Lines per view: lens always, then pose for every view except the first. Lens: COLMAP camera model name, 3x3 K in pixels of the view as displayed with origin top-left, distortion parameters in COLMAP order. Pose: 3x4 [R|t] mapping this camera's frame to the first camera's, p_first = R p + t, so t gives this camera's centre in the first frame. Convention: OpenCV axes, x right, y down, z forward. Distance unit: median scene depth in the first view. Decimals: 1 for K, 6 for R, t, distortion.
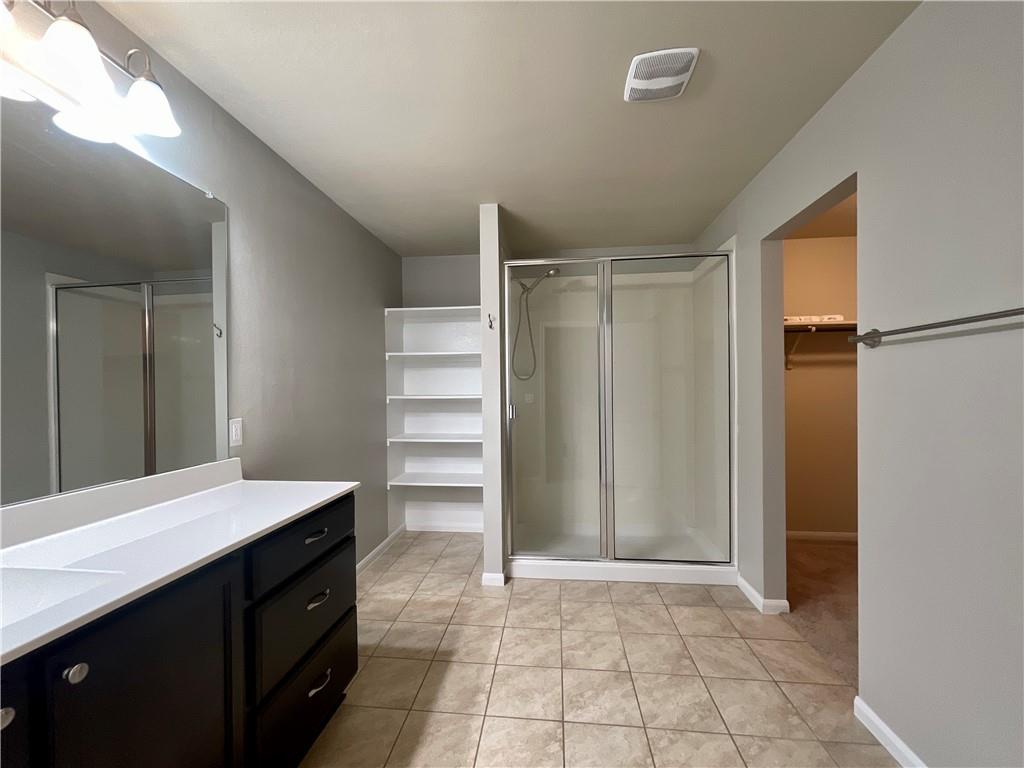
lens RADIAL K [[429.4, 0, 503.7], [0, 429.4, 390.5], [0, 0, 1]] dist [-0.001600, -0.000094]
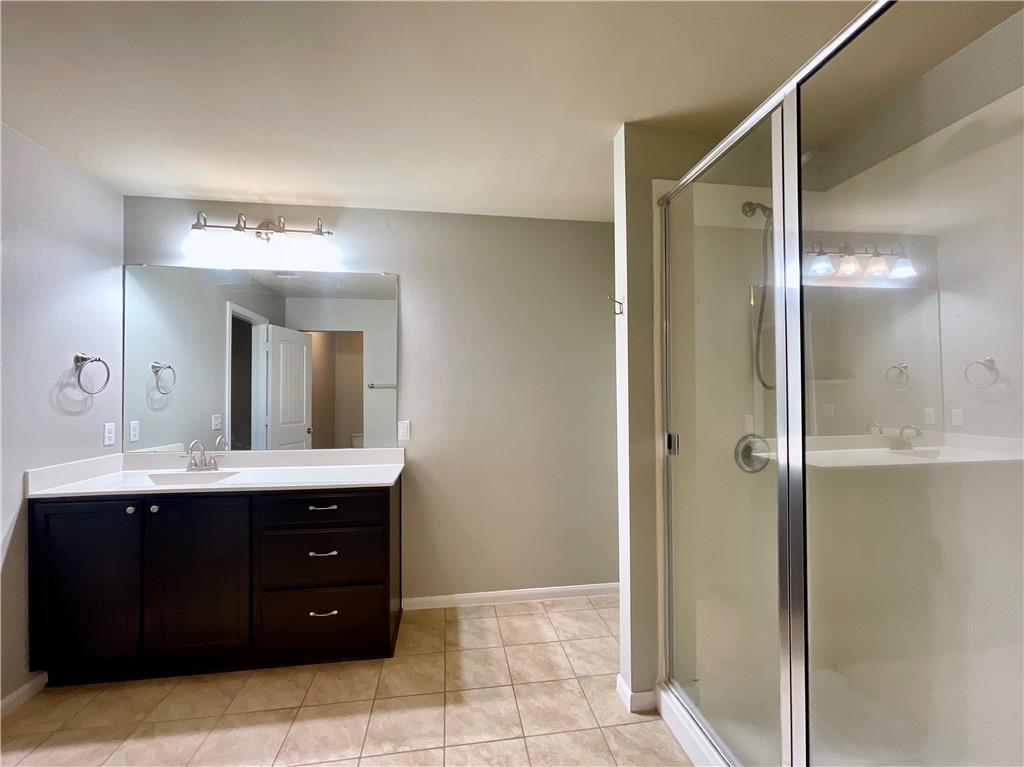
lens RADIAL K [[429.4, 0, 503.7], [0, 429.4, 390.0], [0, 0, 1]] dist [-0.001600, -0.000094]
pose [[0.242633, -0.004405, -0.970108, 0.731593], [-0.002268, 0.999984, -0.005108, -0.027348], [0.970115, 0.003439, 0.242620, 0.837259]]
